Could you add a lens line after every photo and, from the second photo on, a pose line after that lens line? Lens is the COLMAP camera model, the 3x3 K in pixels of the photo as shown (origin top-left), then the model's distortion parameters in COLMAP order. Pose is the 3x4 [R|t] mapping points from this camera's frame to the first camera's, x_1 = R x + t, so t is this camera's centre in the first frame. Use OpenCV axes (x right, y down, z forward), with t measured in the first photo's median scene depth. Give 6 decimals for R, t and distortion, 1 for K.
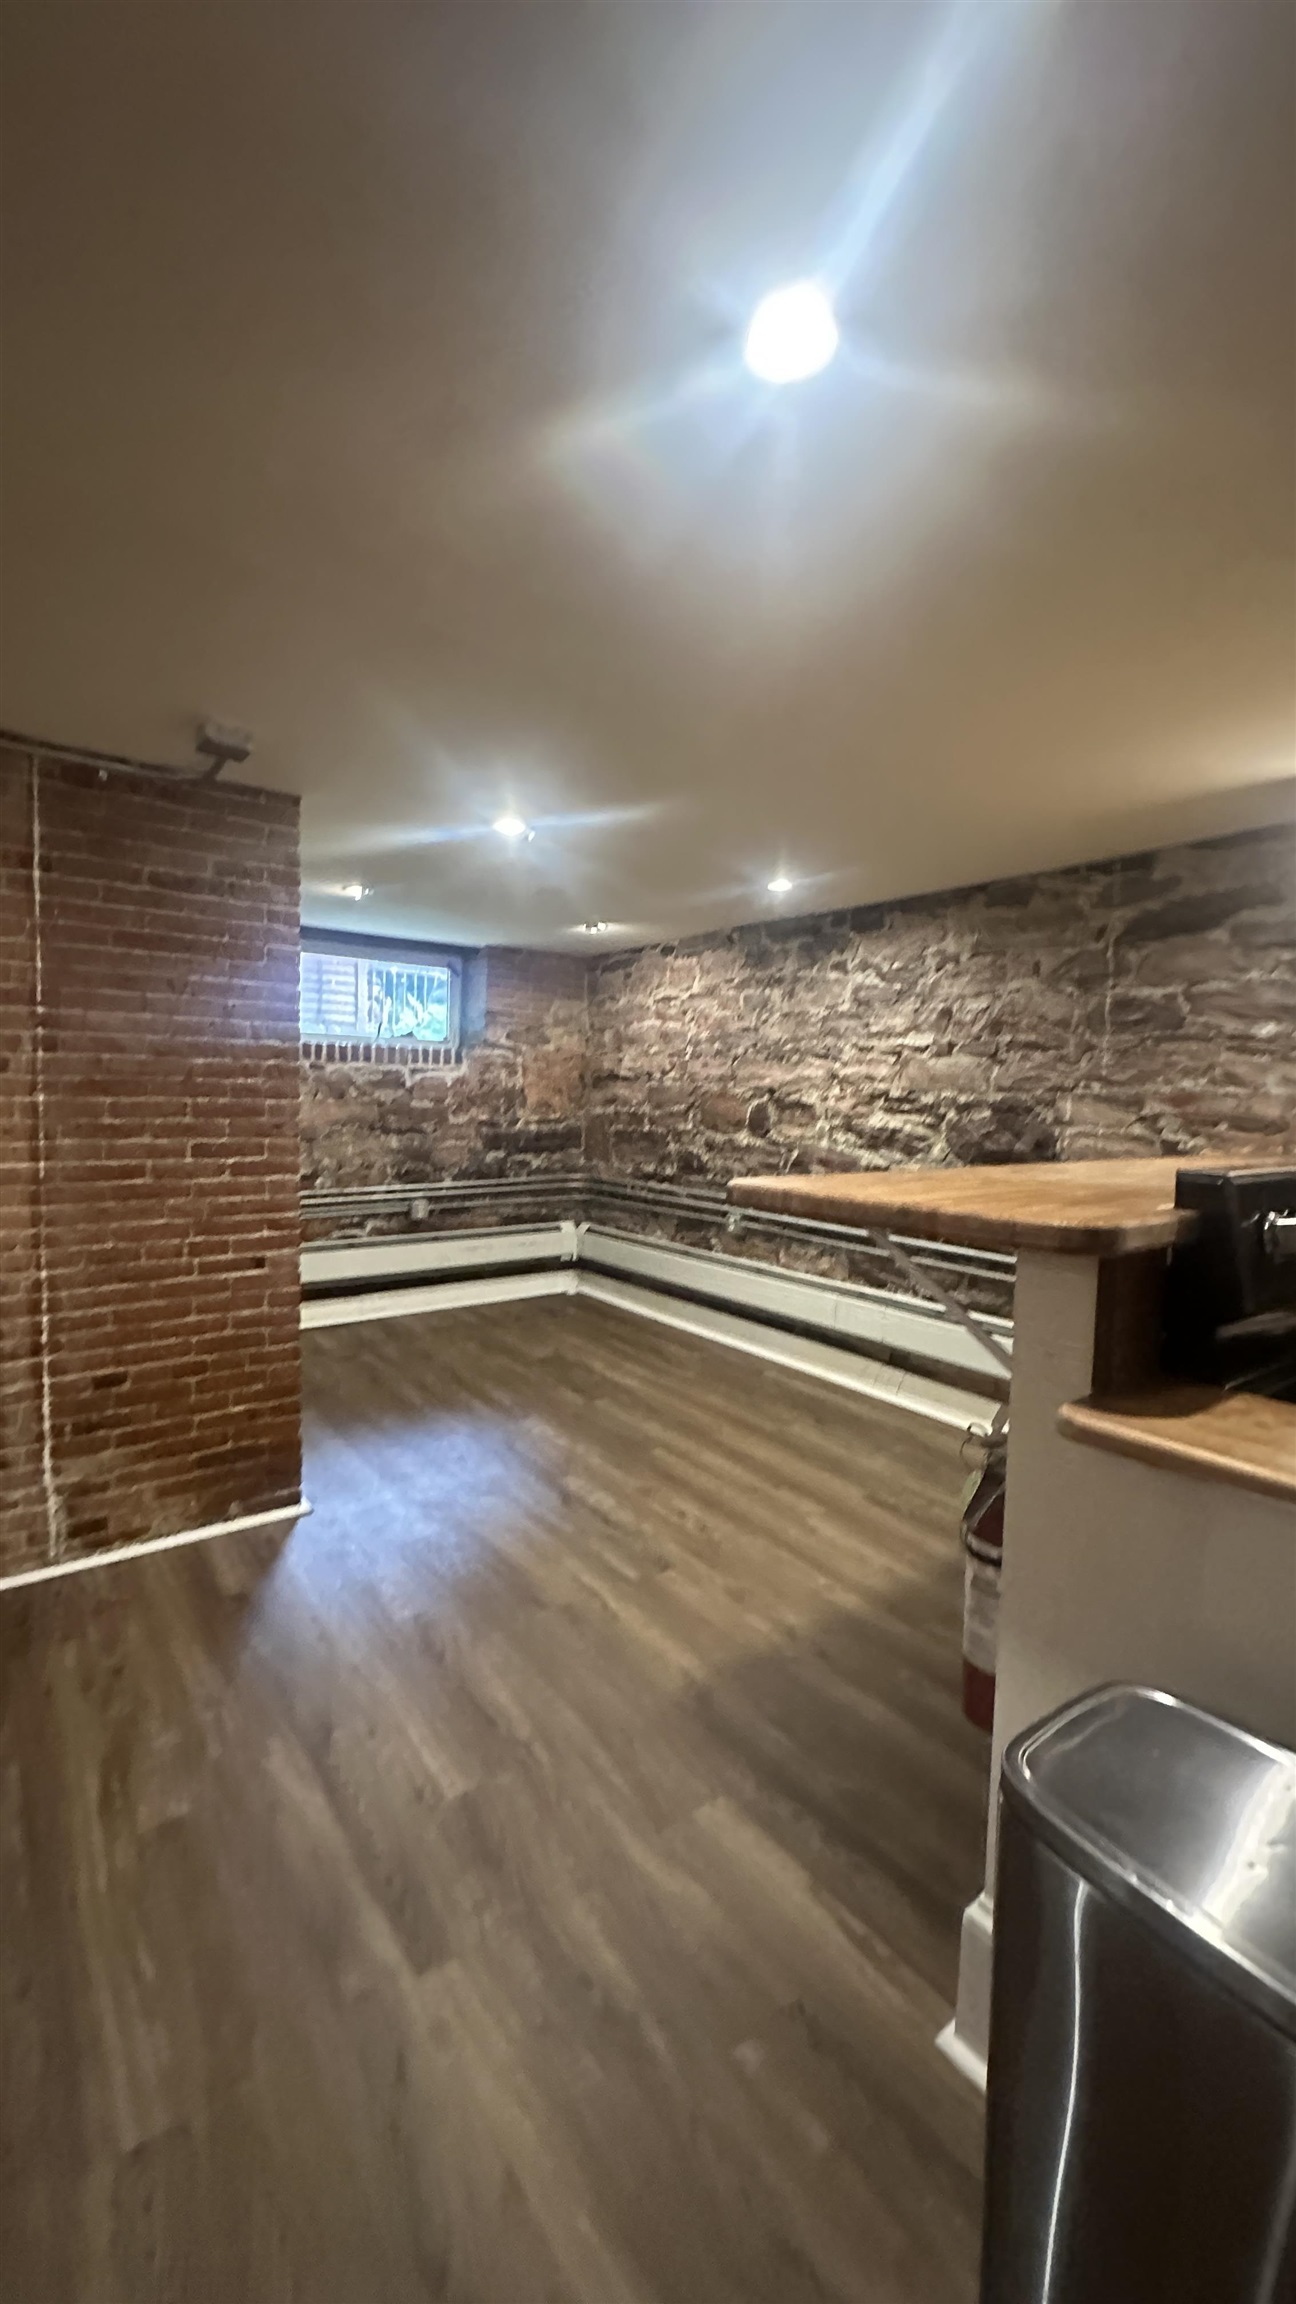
lens RADIAL K [[917.1, 0, 657.2], [0, 917.1, 1149.9], [0, 0, 1]] dist [-0.003836, -0.000117]
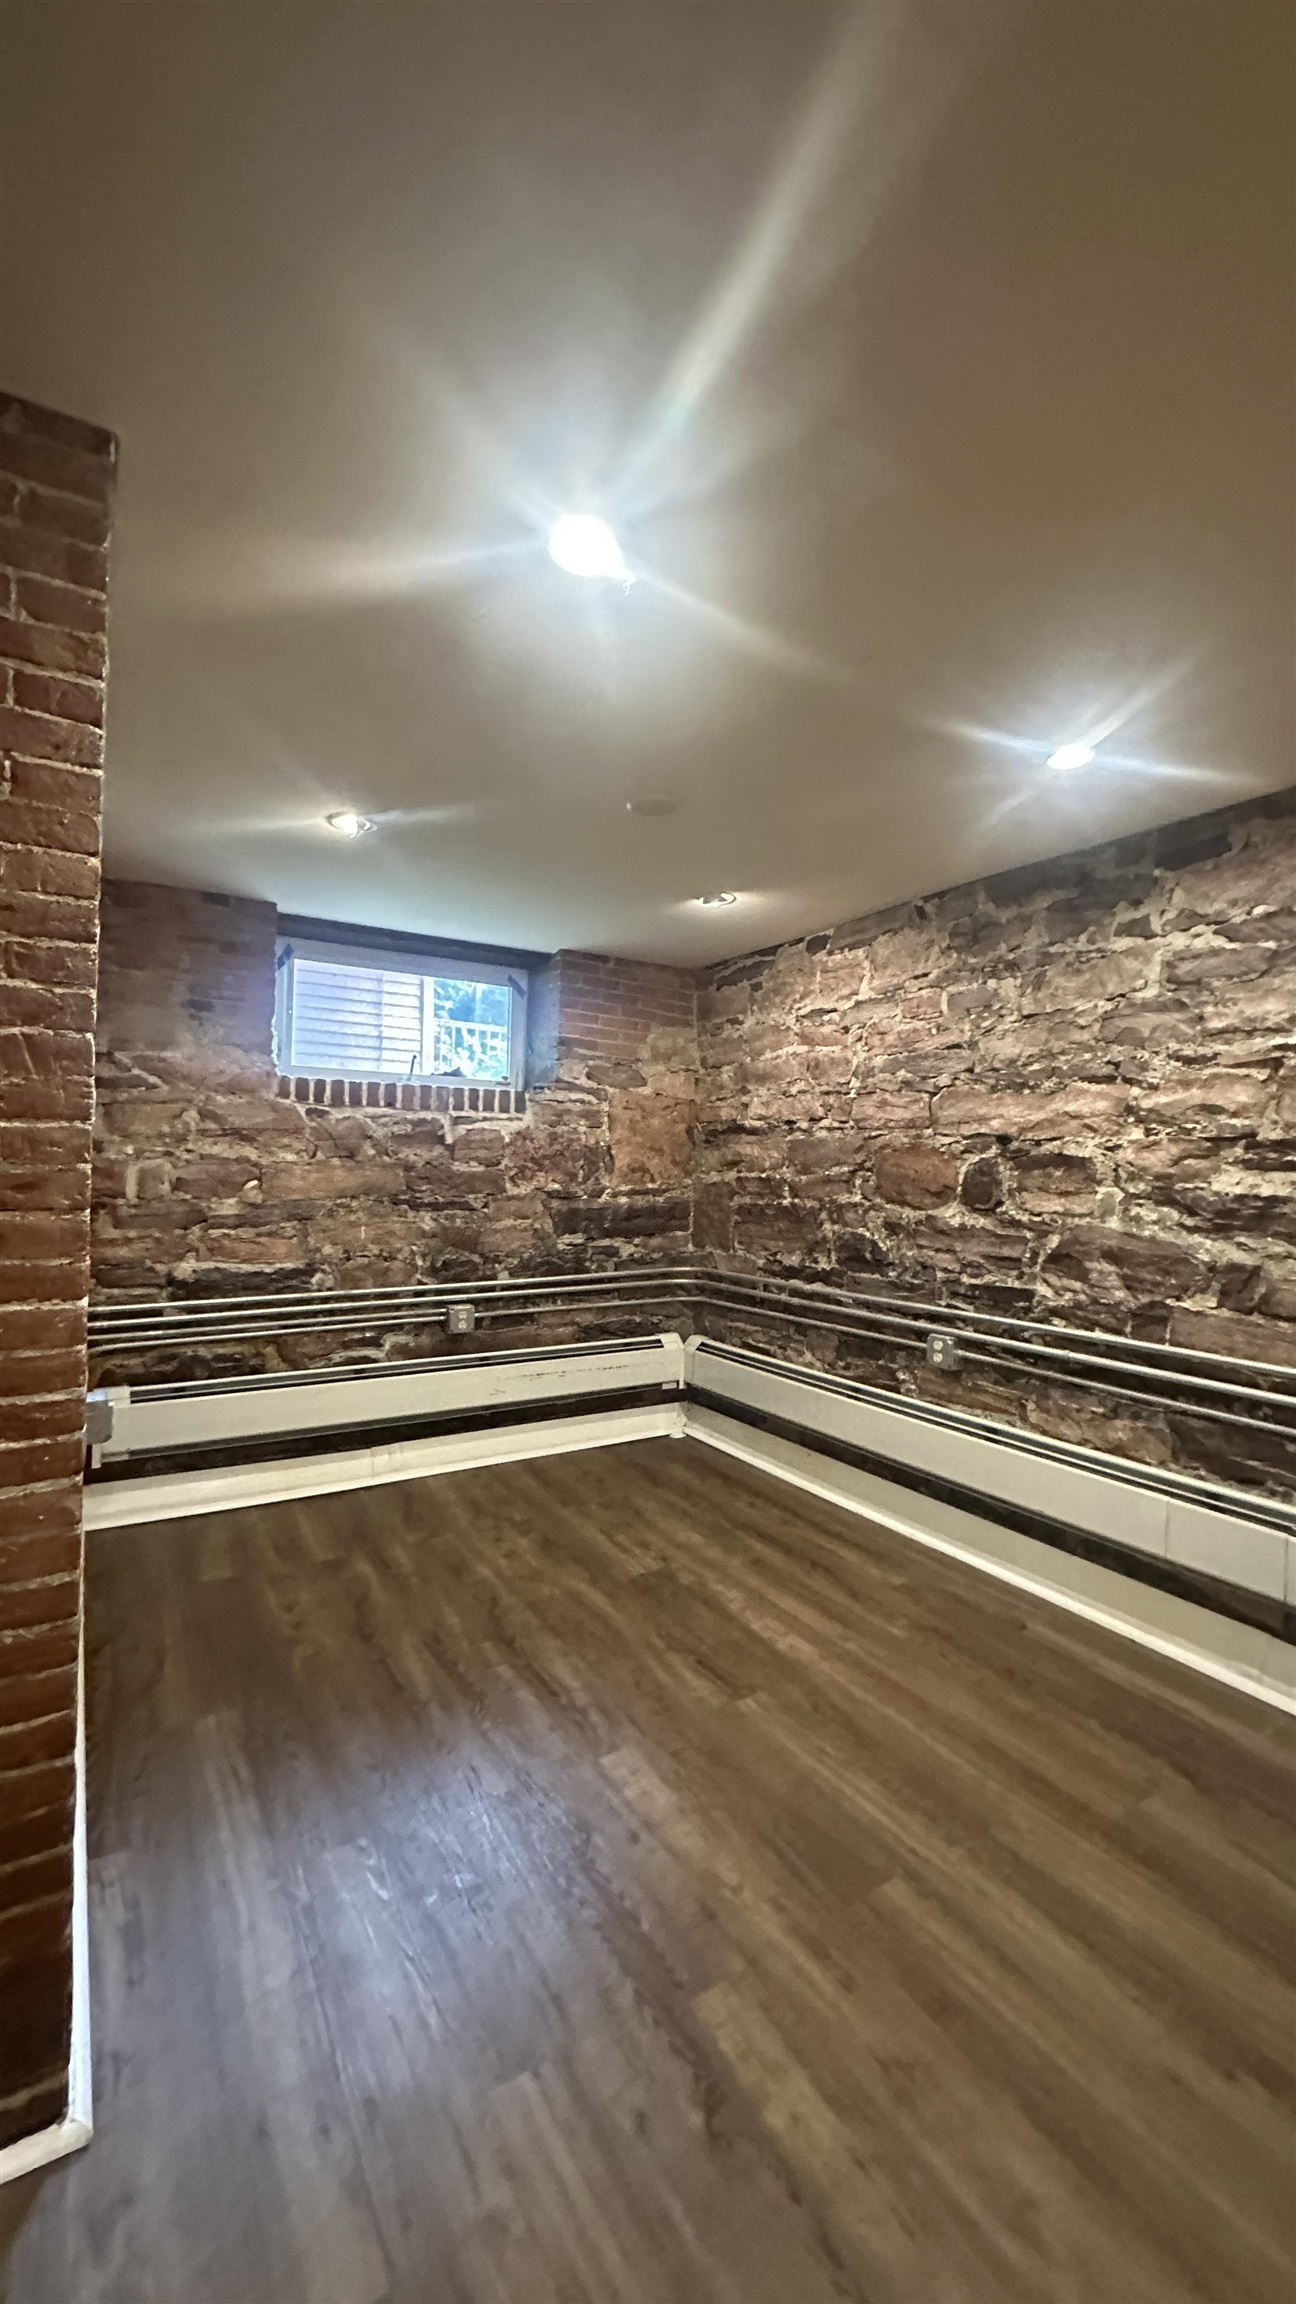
lens RADIAL K [[917.1, 0, 646.5], [0, 917.1, 1148.8], [0, 0, 1]] dist [-0.003836, -0.000117]
pose [[0.994605, -0.008597, -0.103375, -0.049648], [-0.000404, 0.996231, -0.086740, -0.003521], [0.103731, 0.086314, 0.990853, 0.334007]]
